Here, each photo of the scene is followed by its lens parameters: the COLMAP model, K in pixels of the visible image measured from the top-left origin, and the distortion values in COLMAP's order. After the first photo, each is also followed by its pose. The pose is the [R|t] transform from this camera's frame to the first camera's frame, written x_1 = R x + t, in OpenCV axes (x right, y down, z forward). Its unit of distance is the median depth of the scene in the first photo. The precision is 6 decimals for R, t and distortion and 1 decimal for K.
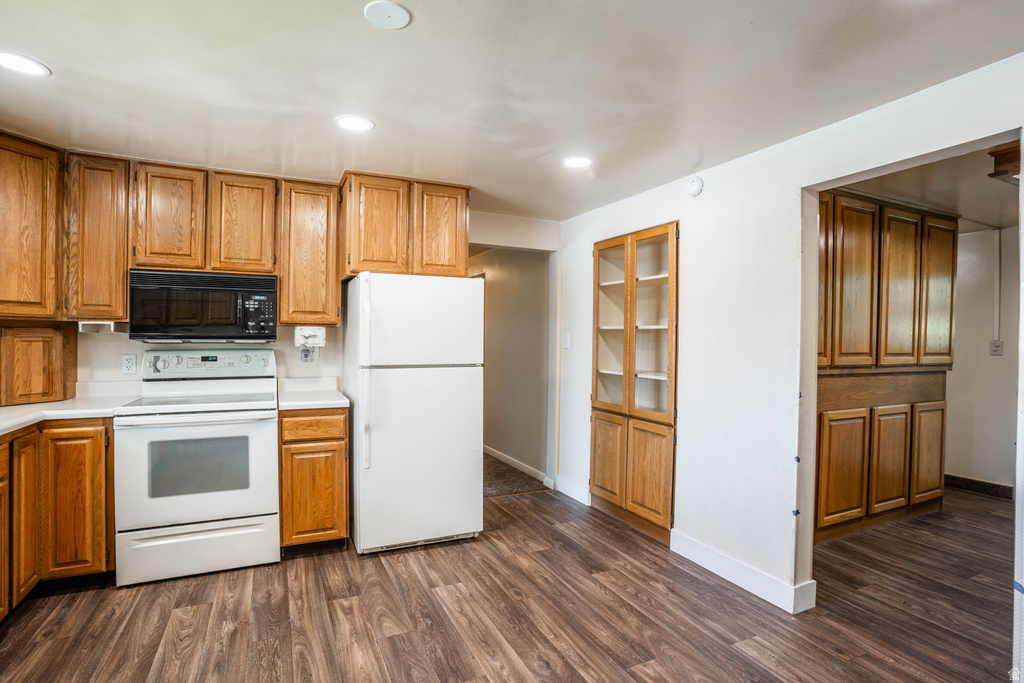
lens RADIAL K [[509.8, 0, 490.4], [0, 509.8, 343.9], [0, 0, 1]] dist [-0.058874, 0.024987]
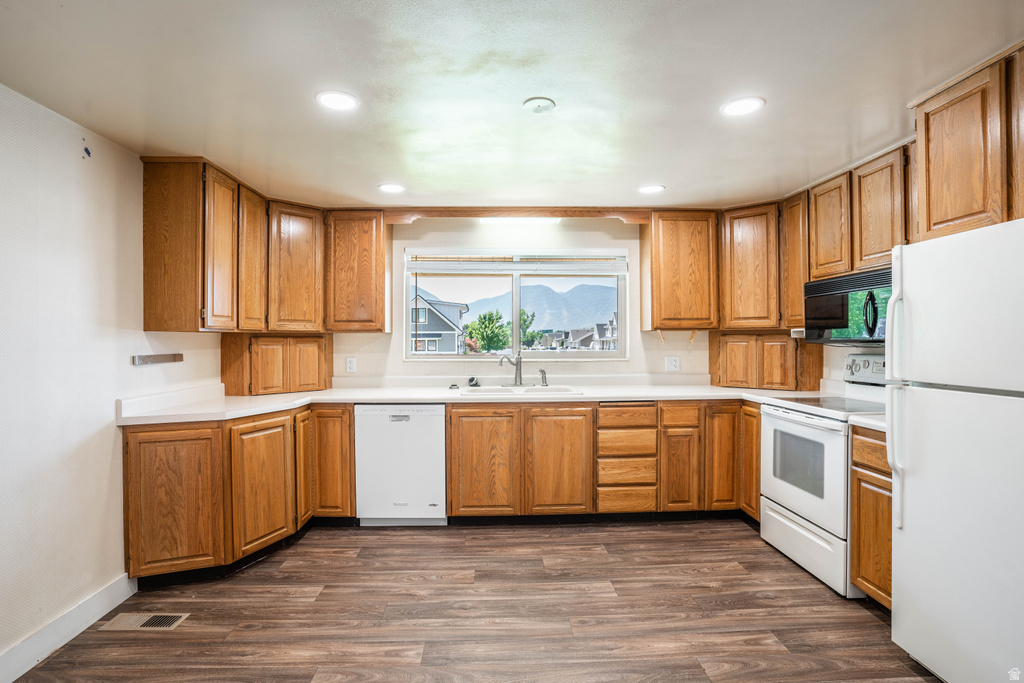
lens RADIAL K [[509.8, 0, 507.4], [0, 509.8, 332.9], [0, 0, 1]] dist [-0.058874, 0.024987]
pose [[-0.380251, -0.020583, -0.924654, 0.732976], [-0.015262, 0.999756, -0.015978, -0.004318], [0.924757, 0.008037, -0.380472, 0.938585]]
